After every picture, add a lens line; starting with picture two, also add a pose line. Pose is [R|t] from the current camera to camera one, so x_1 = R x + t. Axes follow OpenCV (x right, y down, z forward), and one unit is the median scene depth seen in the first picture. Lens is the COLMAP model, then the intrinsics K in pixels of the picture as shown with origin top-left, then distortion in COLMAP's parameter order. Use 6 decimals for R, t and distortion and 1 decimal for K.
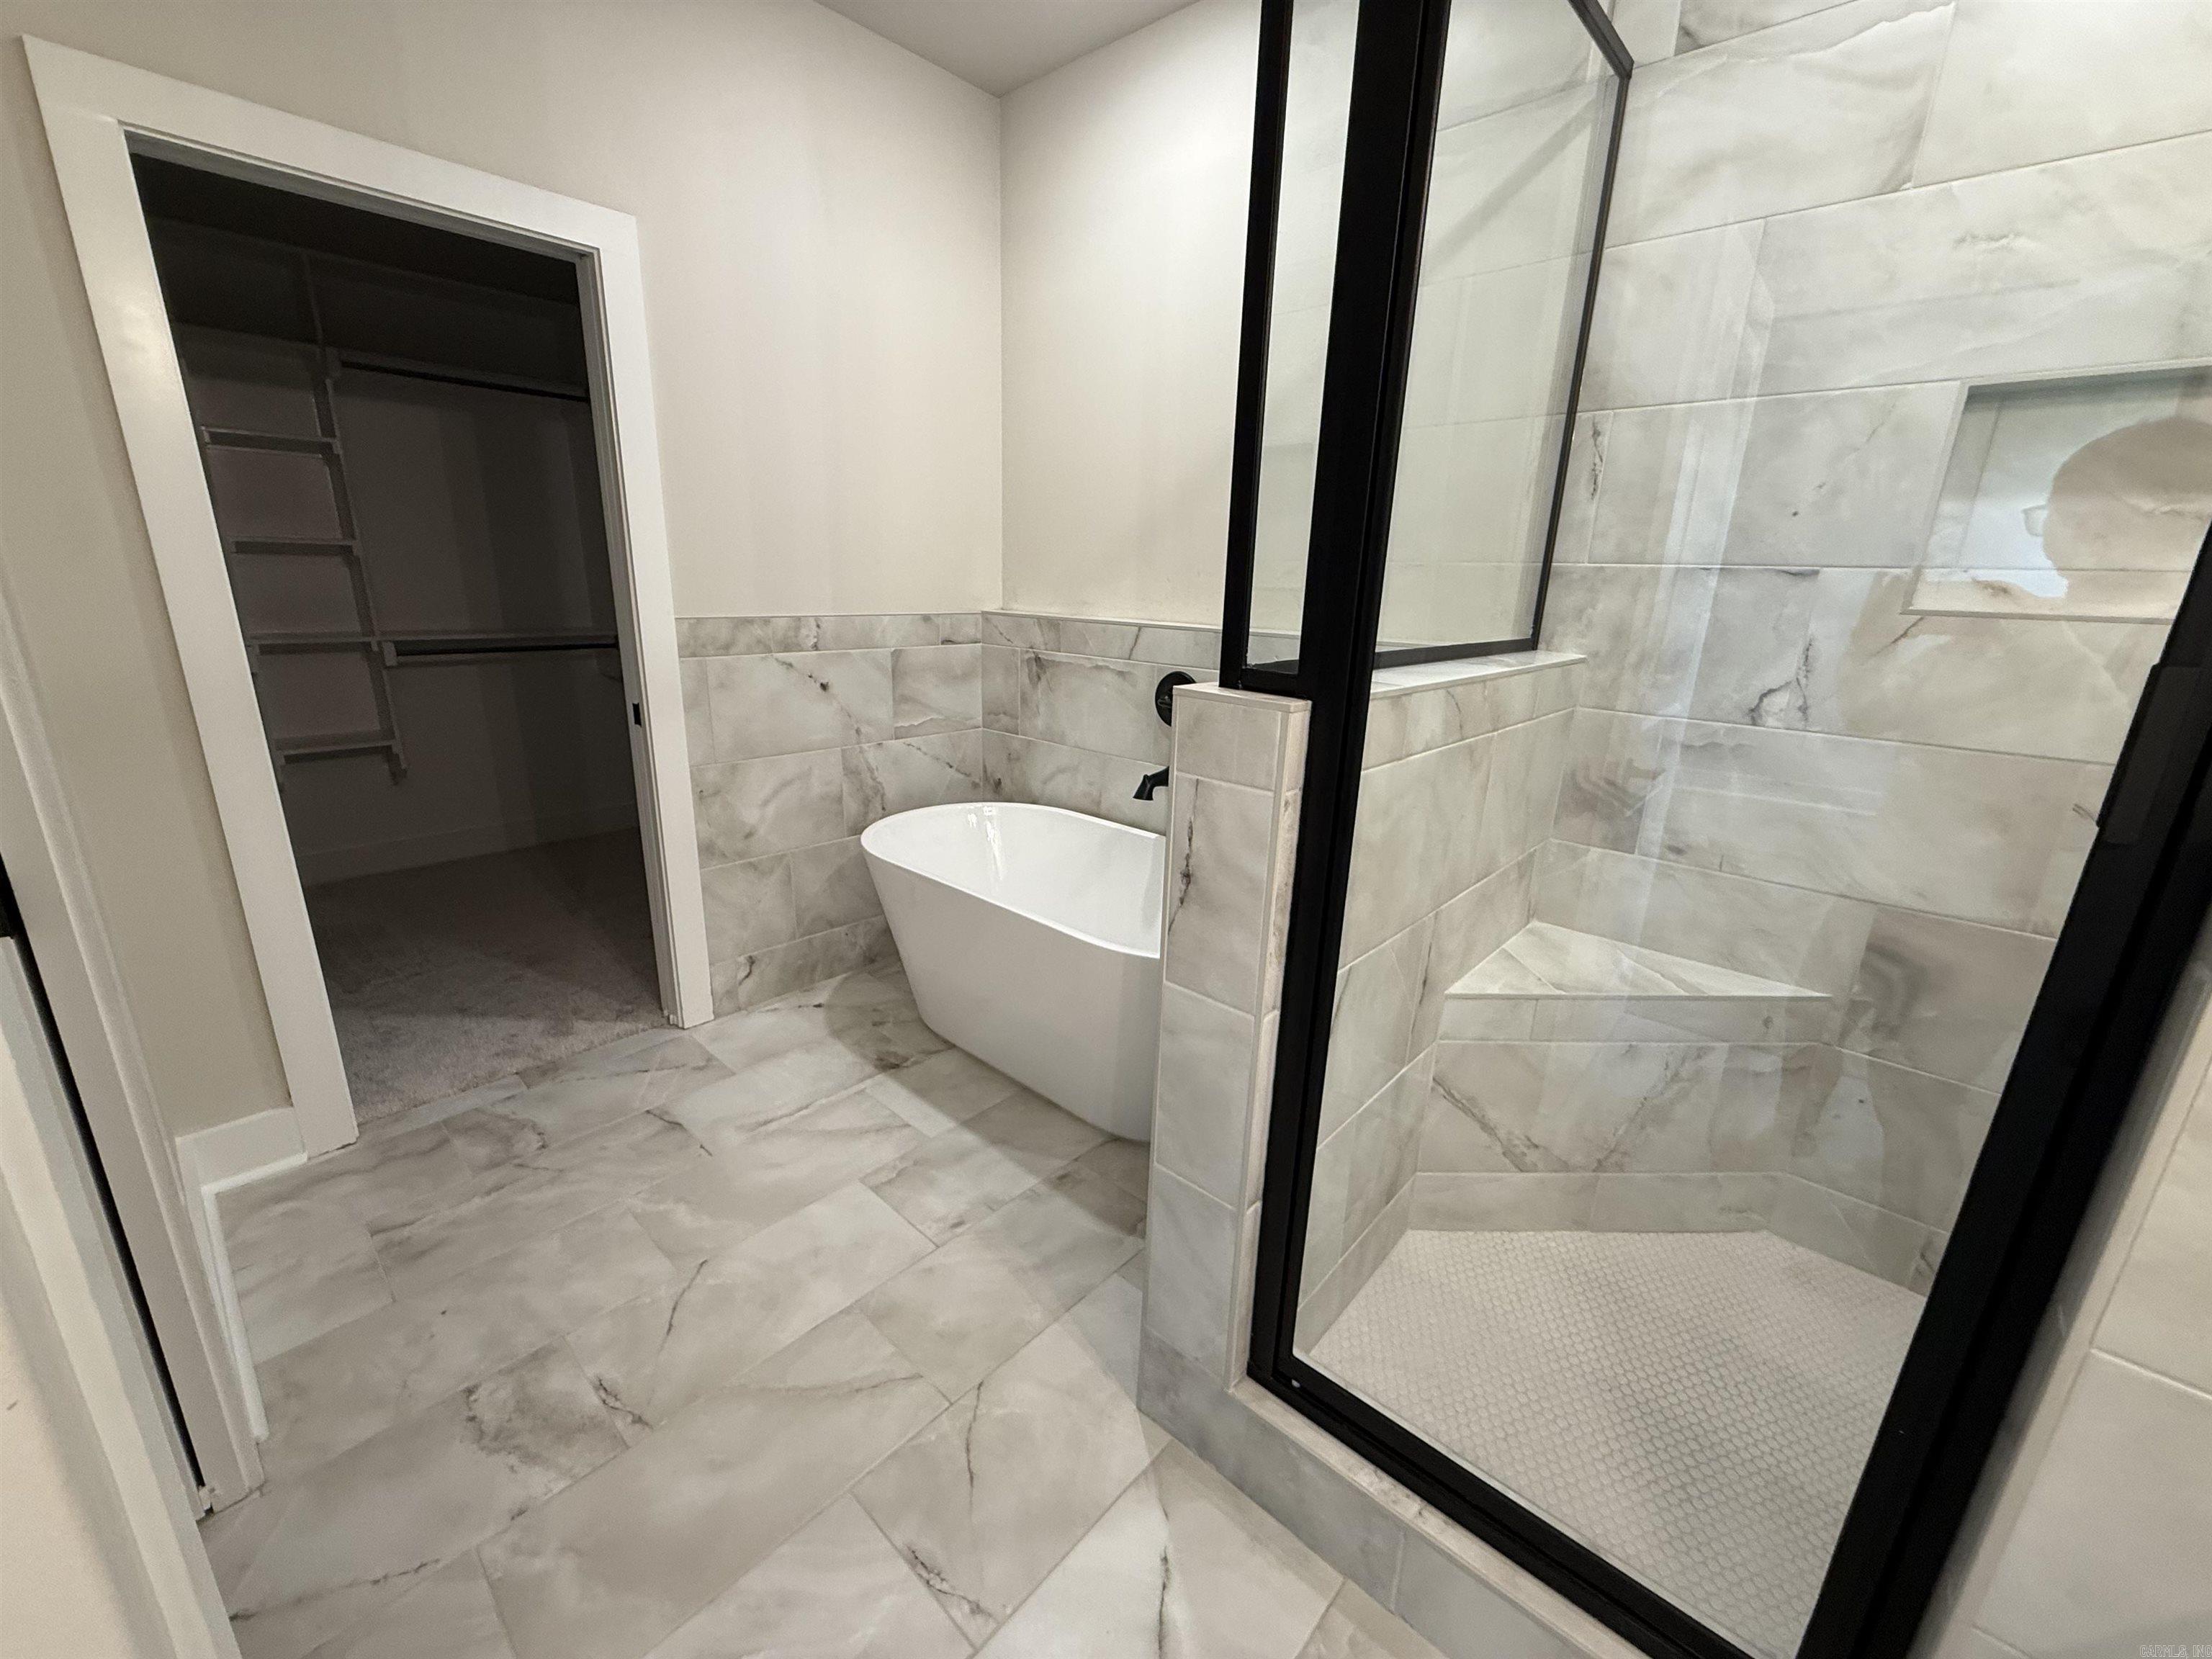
lens RADIAL K [[893.1, 0, 1096.3], [0, 893.1, 822.5], [0, 0, 1]] dist [0.002228, 0.000288]
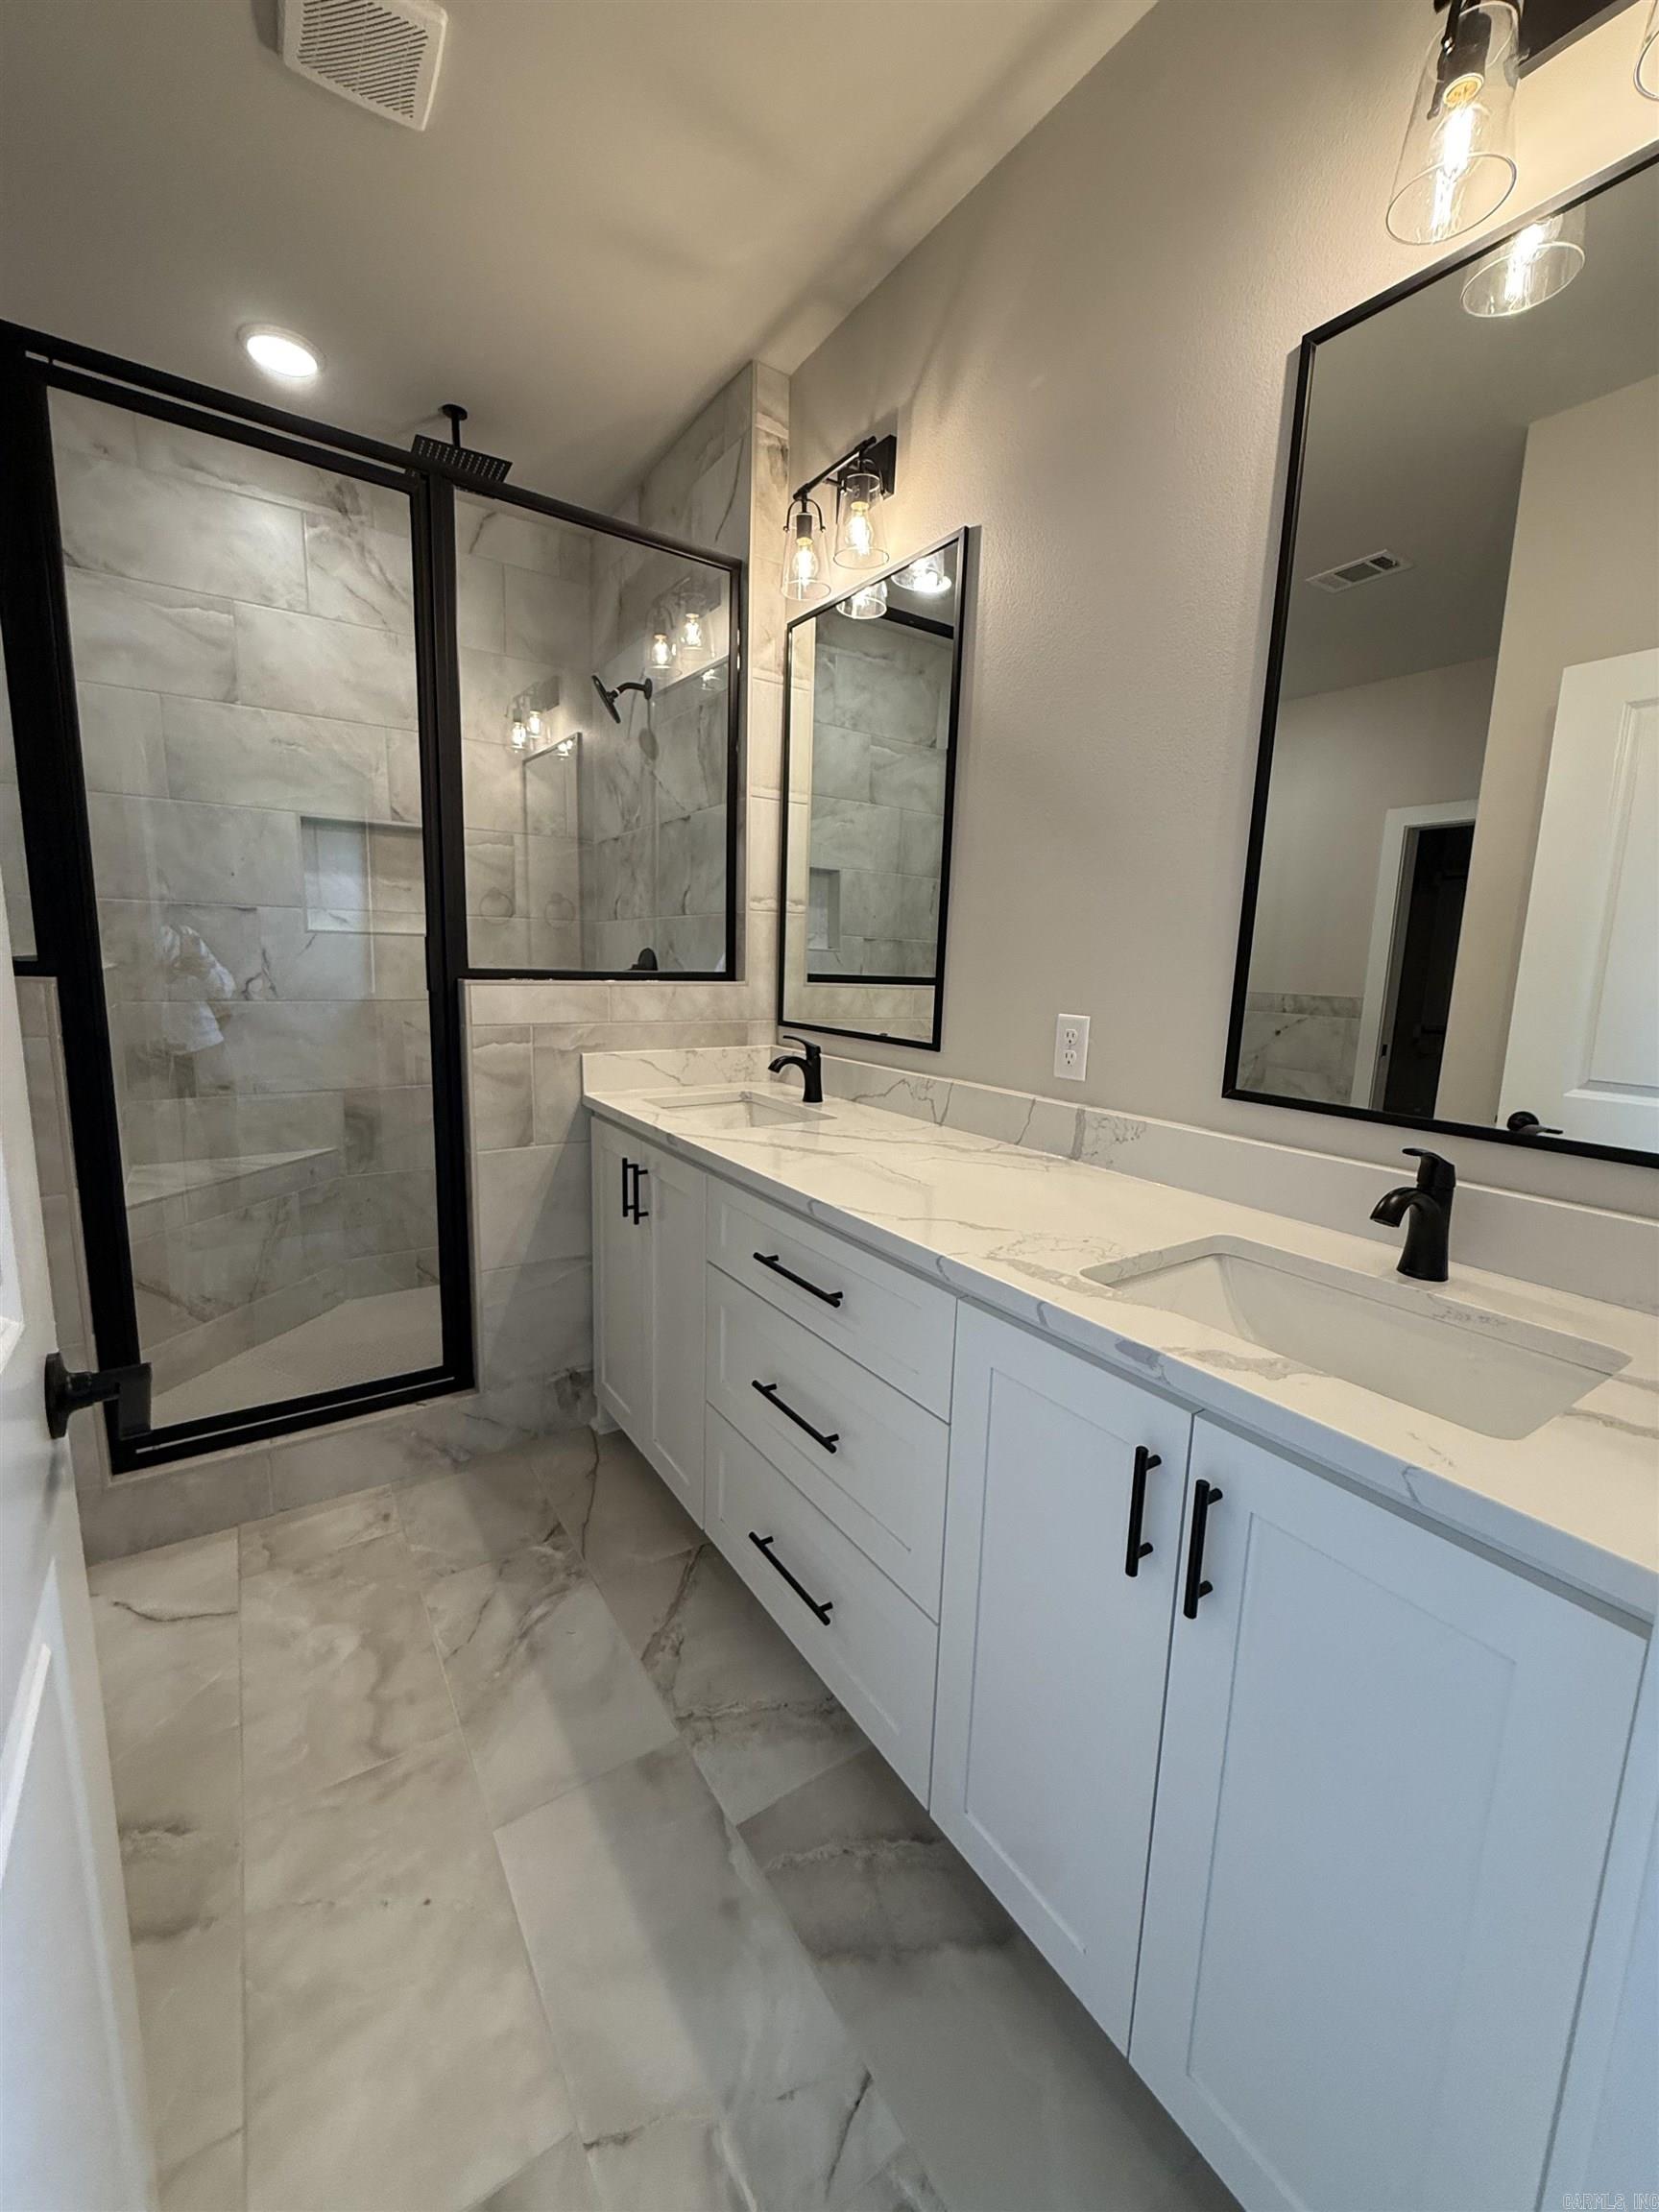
lens RADIAL K [[883.3, 0, 831.1], [0, 883.3, 1102.1], [0, 0, 1]] dist [-0.000687, -0.000043]
pose [[0.231715, -0.175328, 0.956853, -0.386198], [0.250483, 0.961210, 0.115469, 0.097813], [-0.939982, 0.212919, 0.266643, -0.254702]]
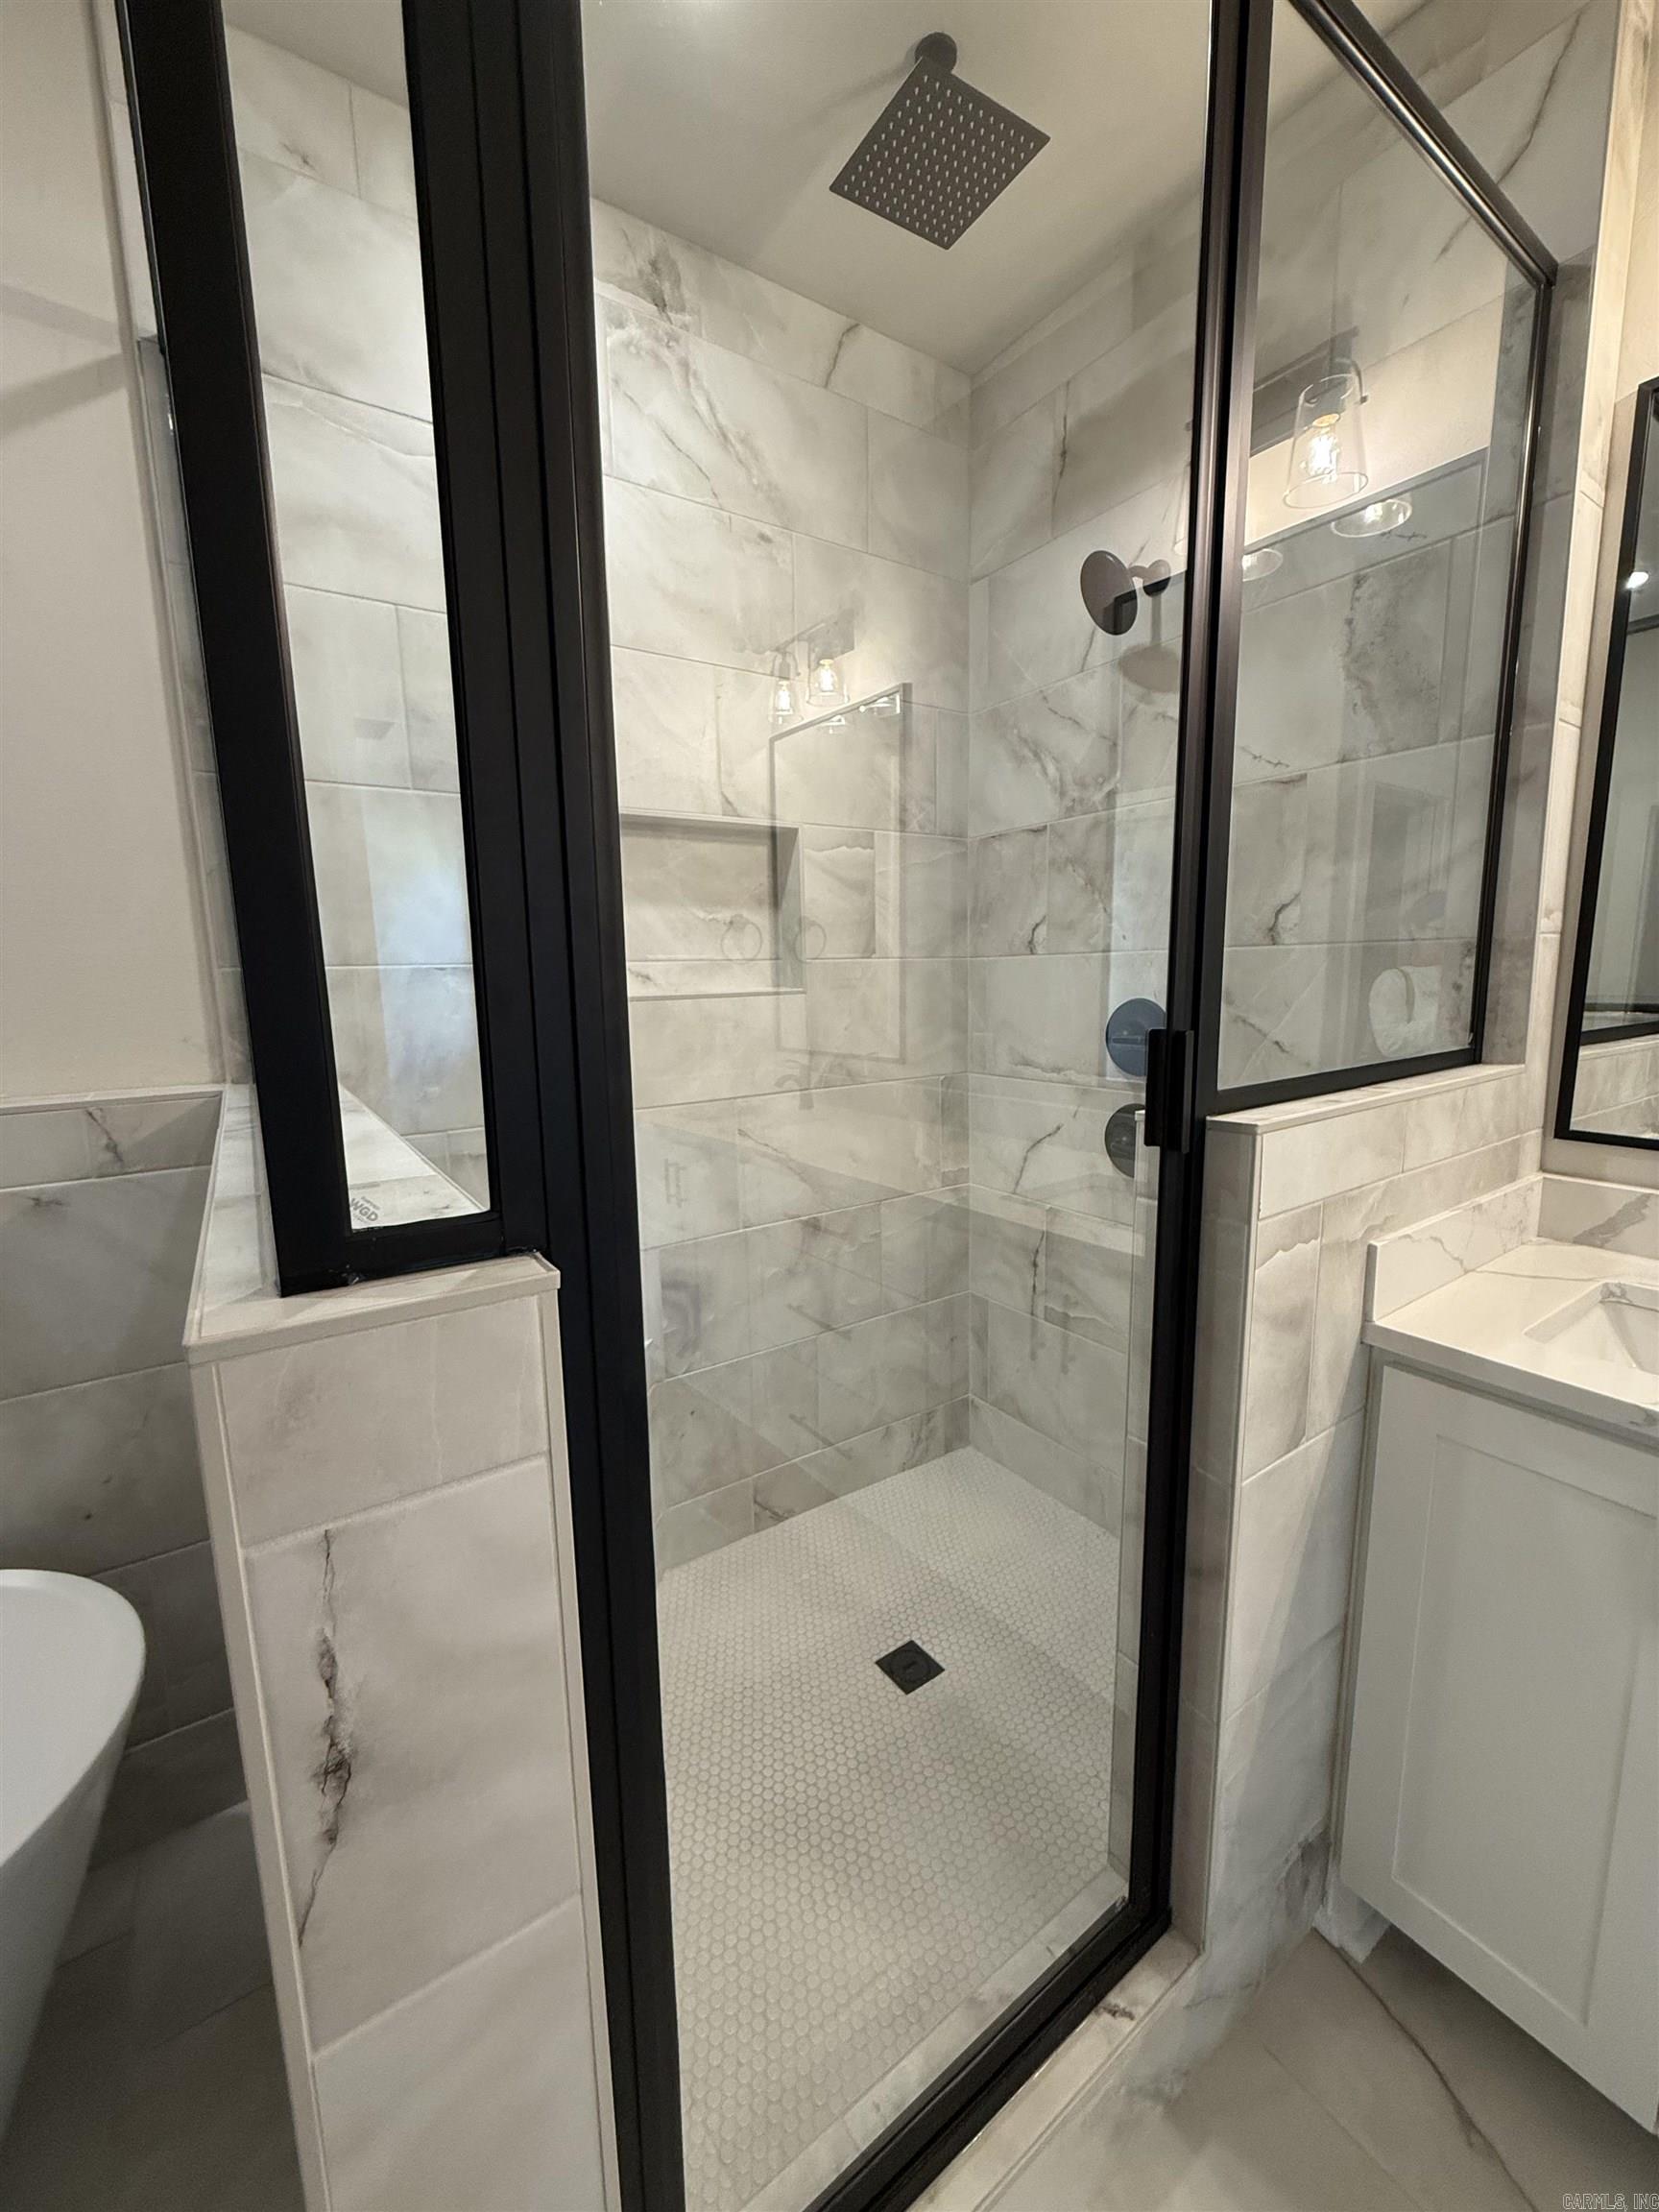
lens RADIAL K [[875.5, 0, 821.0], [0, 875.5, 1099.6], [0, 0, 1]] dist [0.000196, -0.000133]
pose [[0.225874, -0.173678, 0.958549, -0.072211], [0.296371, 0.949587, 0.102216, -0.087513], [-0.927979, 0.260998, 0.265960, 0.289060]]
